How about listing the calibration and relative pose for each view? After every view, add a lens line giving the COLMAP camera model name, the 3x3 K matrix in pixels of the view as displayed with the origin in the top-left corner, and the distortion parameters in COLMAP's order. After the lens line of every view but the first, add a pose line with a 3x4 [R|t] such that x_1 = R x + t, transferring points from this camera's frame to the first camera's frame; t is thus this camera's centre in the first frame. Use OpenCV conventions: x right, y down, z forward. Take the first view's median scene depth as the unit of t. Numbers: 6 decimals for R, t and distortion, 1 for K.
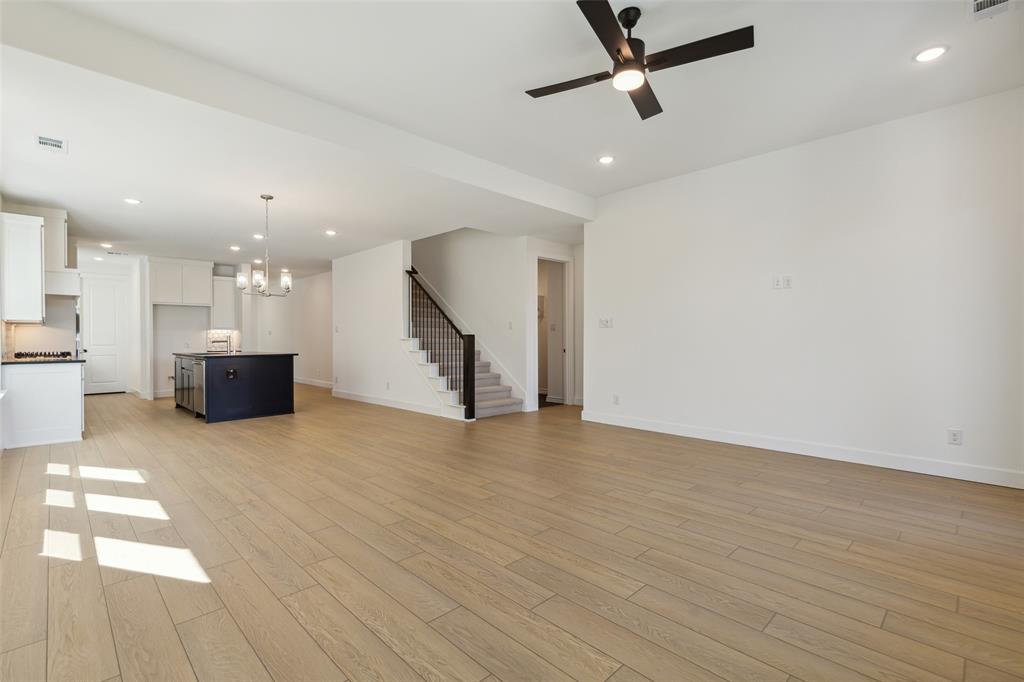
lens RADIAL K [[469.4, 0, 512.0], [0, 469.4, 341.0], [0, 0, 1]] dist [0.001881, -0.000243]
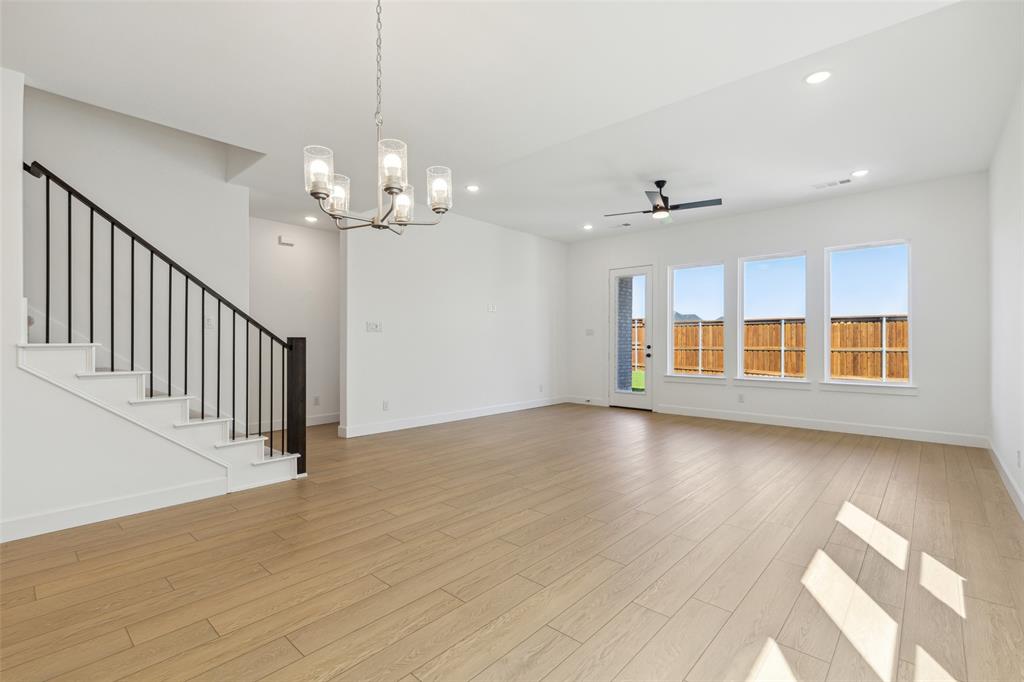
lens RADIAL K [[469.4, 0, 512.0], [0, 469.4, 341.0], [0, 0, 1]] dist [0.001881, -0.000243]
pose [[-0.061896, 0.003205, 0.998077, -0.654760], [0.003156, 0.999990, -0.003015, -0.004733], [-0.998078, 0.002963, -0.061905, 0.680391]]
